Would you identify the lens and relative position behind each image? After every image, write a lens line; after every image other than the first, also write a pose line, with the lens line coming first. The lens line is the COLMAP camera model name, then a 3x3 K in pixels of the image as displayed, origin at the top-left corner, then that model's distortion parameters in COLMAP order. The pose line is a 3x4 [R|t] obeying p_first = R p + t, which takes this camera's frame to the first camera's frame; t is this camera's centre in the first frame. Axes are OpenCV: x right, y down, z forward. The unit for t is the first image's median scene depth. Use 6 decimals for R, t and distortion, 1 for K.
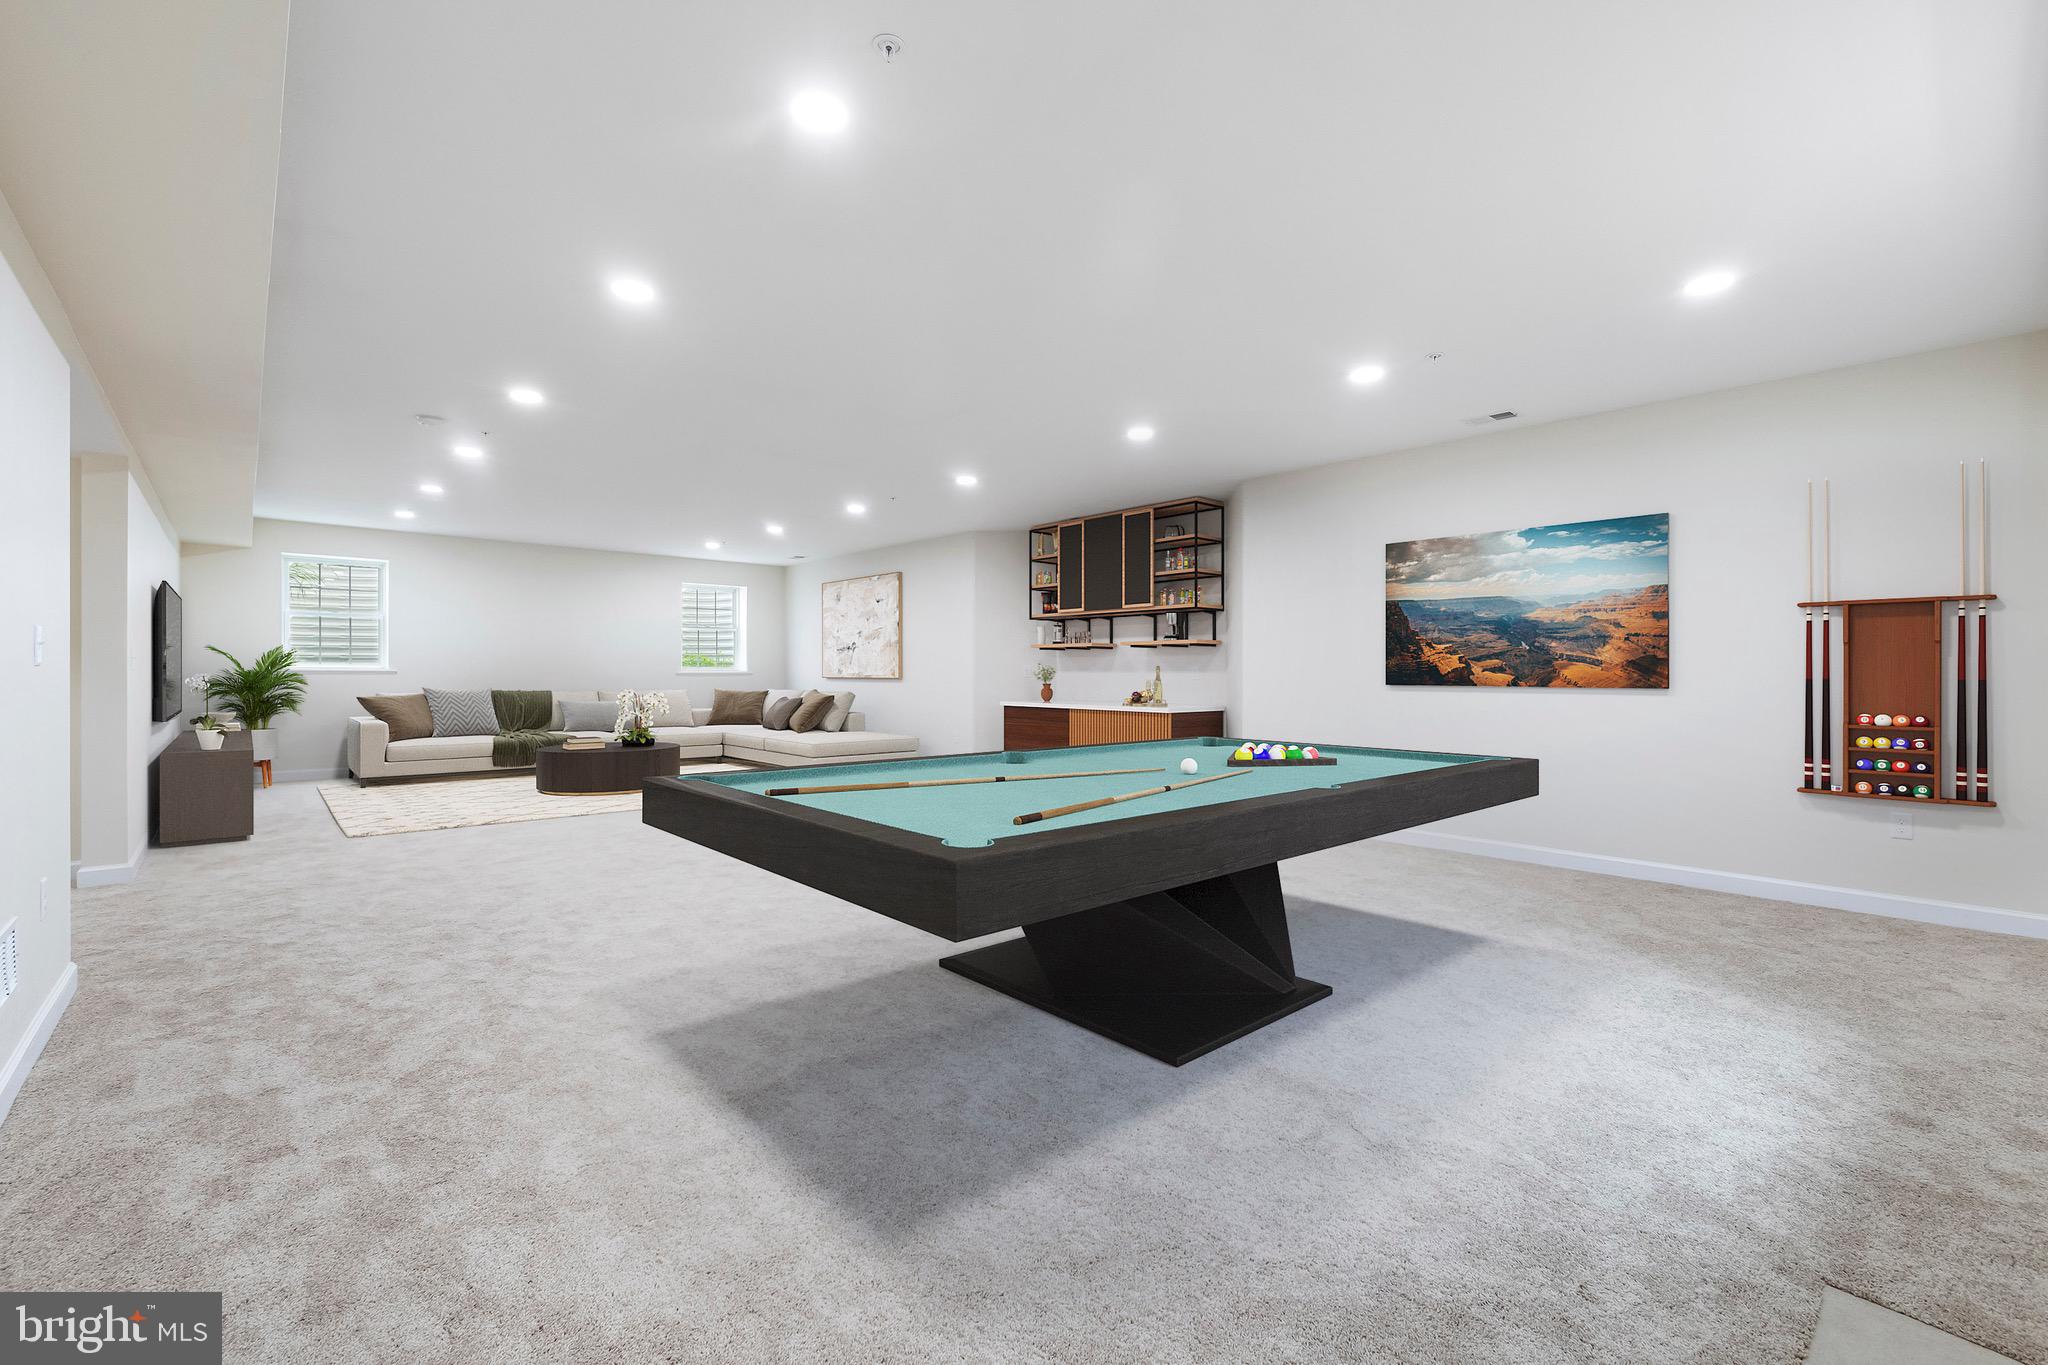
lens RADIAL K [[886.4, 0, 1035.0], [0, 886.4, 675.1], [0, 0, 1]] dist [-0.002629, 0.000062]
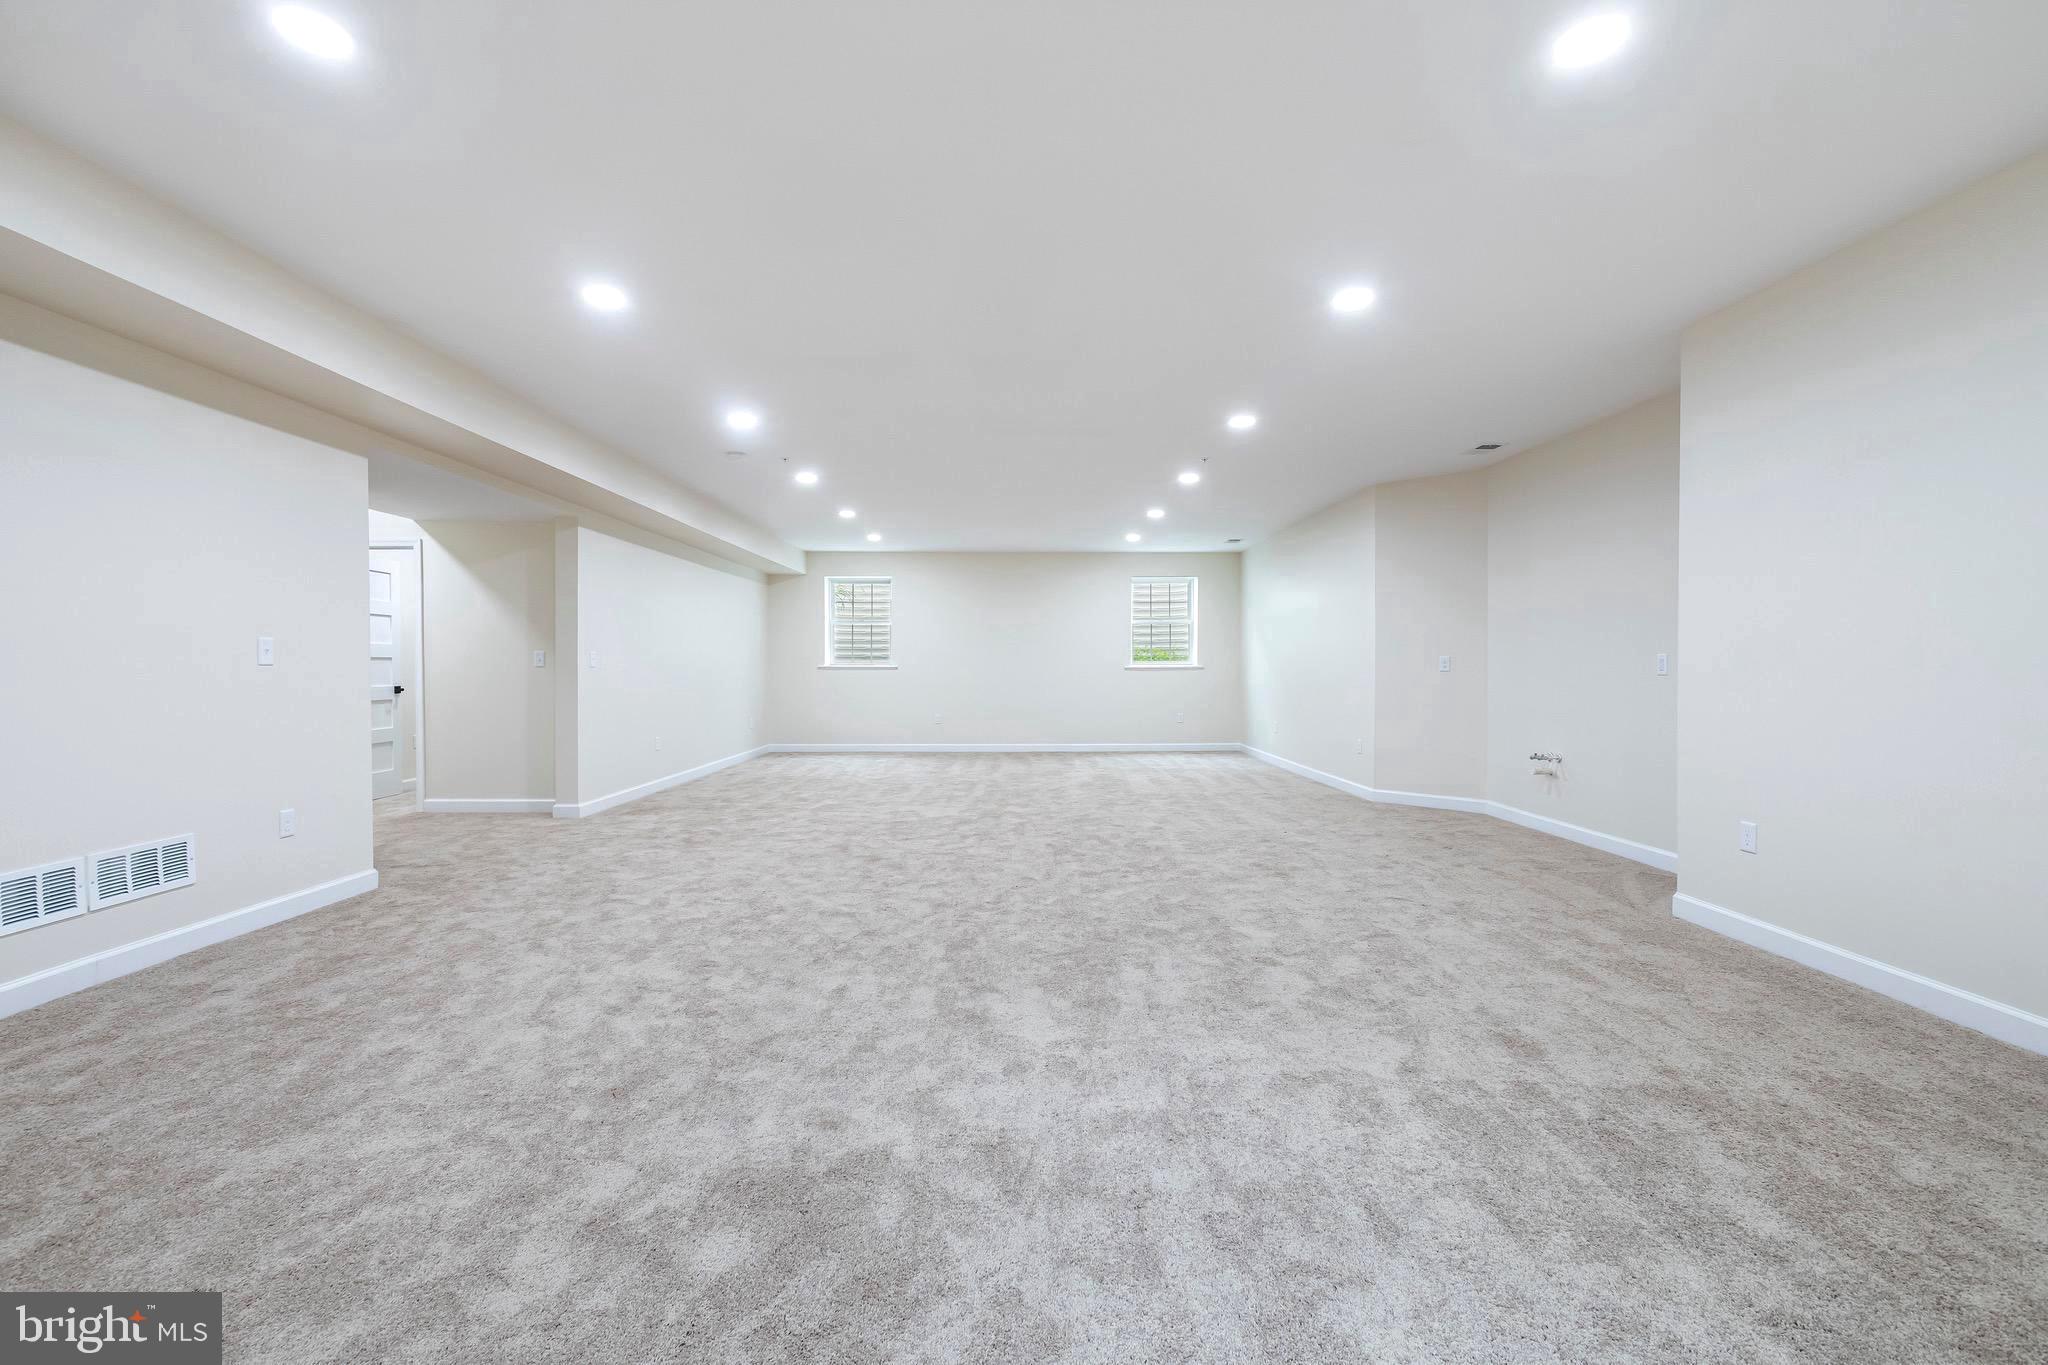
lens RADIAL K [[886.4, 0, 1020.3], [0, 886.4, 683.1], [0, 0, 1]] dist [-0.002629, 0.000062]
pose [[0.737994, 0.006702, -0.674774, 0.228618], [0.002336, 0.999919, 0.012486, 0.002520], [0.674804, -0.010791, 0.737918, 0.223164]]
